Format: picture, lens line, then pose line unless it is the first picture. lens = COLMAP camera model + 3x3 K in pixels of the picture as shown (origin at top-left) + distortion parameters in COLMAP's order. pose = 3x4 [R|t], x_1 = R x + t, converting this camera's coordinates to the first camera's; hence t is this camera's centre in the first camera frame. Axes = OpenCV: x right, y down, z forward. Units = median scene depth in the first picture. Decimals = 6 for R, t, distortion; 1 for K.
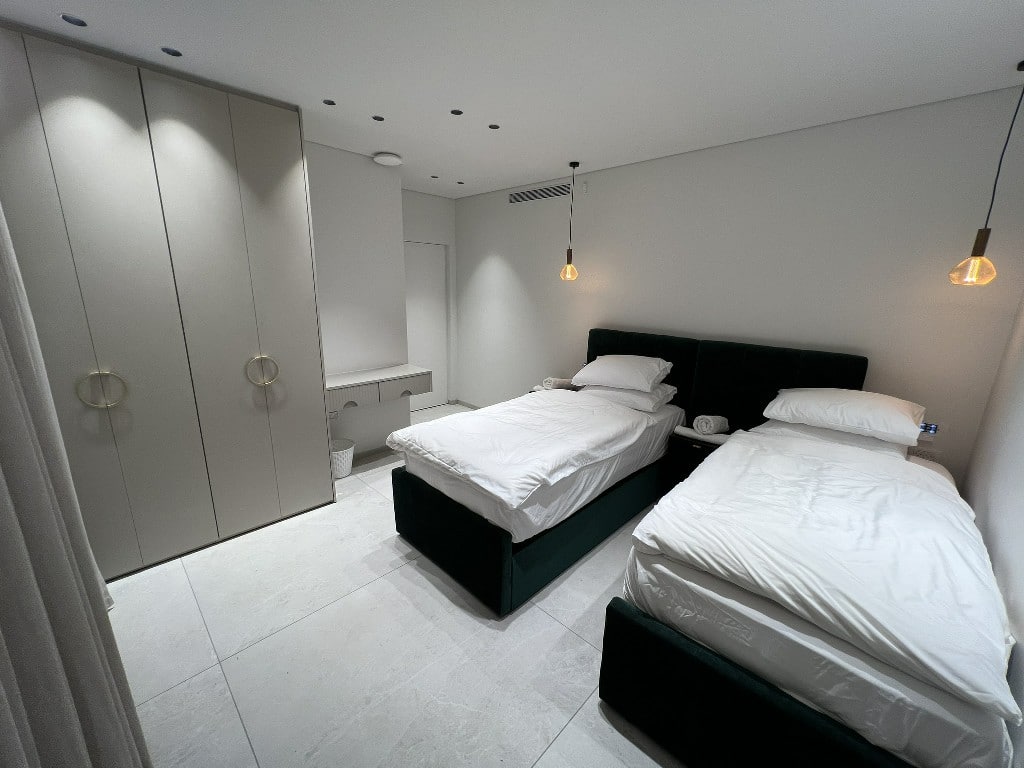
lens RADIAL K [[408.4, 0, 508.4], [0, 408.4, 385.7], [0, 0, 1]] dist [0.005473, 0.000536]
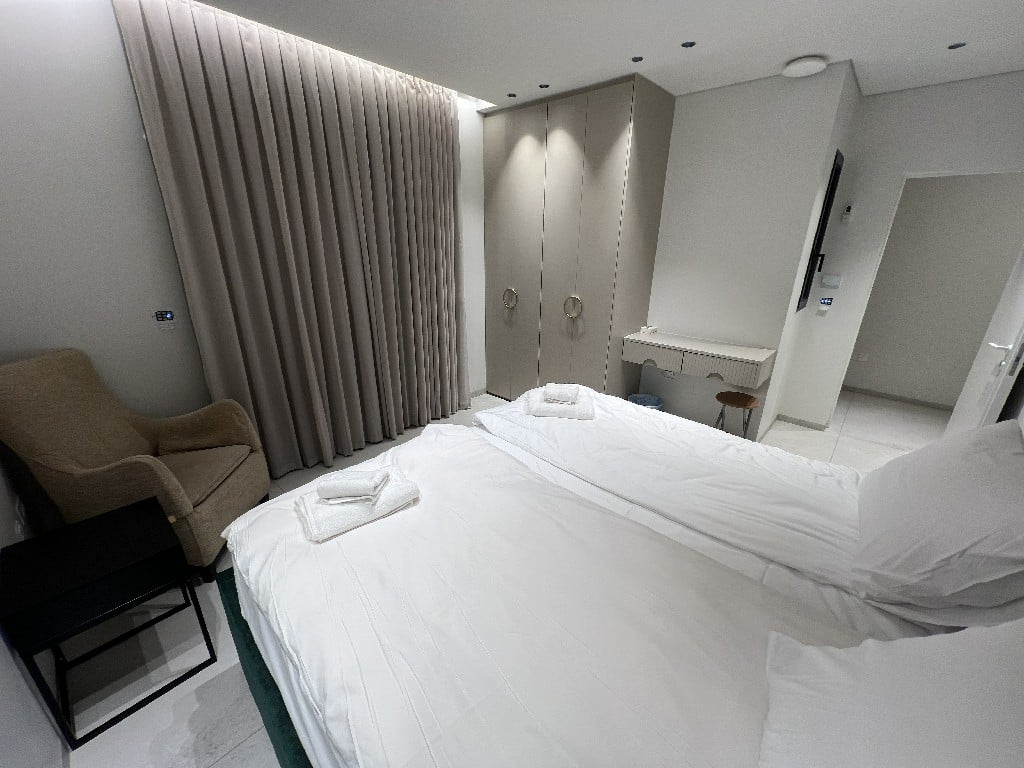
lens RADIAL K [[408.4, 0, 509.4], [0, 408.4, 382.2], [0, 0, 1]] dist [0.005473, 0.000536]
pose [[0.031040, 0.314279, -0.948823, 0.790362], [-0.257213, 0.919822, 0.296258, -0.163027], [0.965856, 0.234854, 0.109388, 0.762976]]
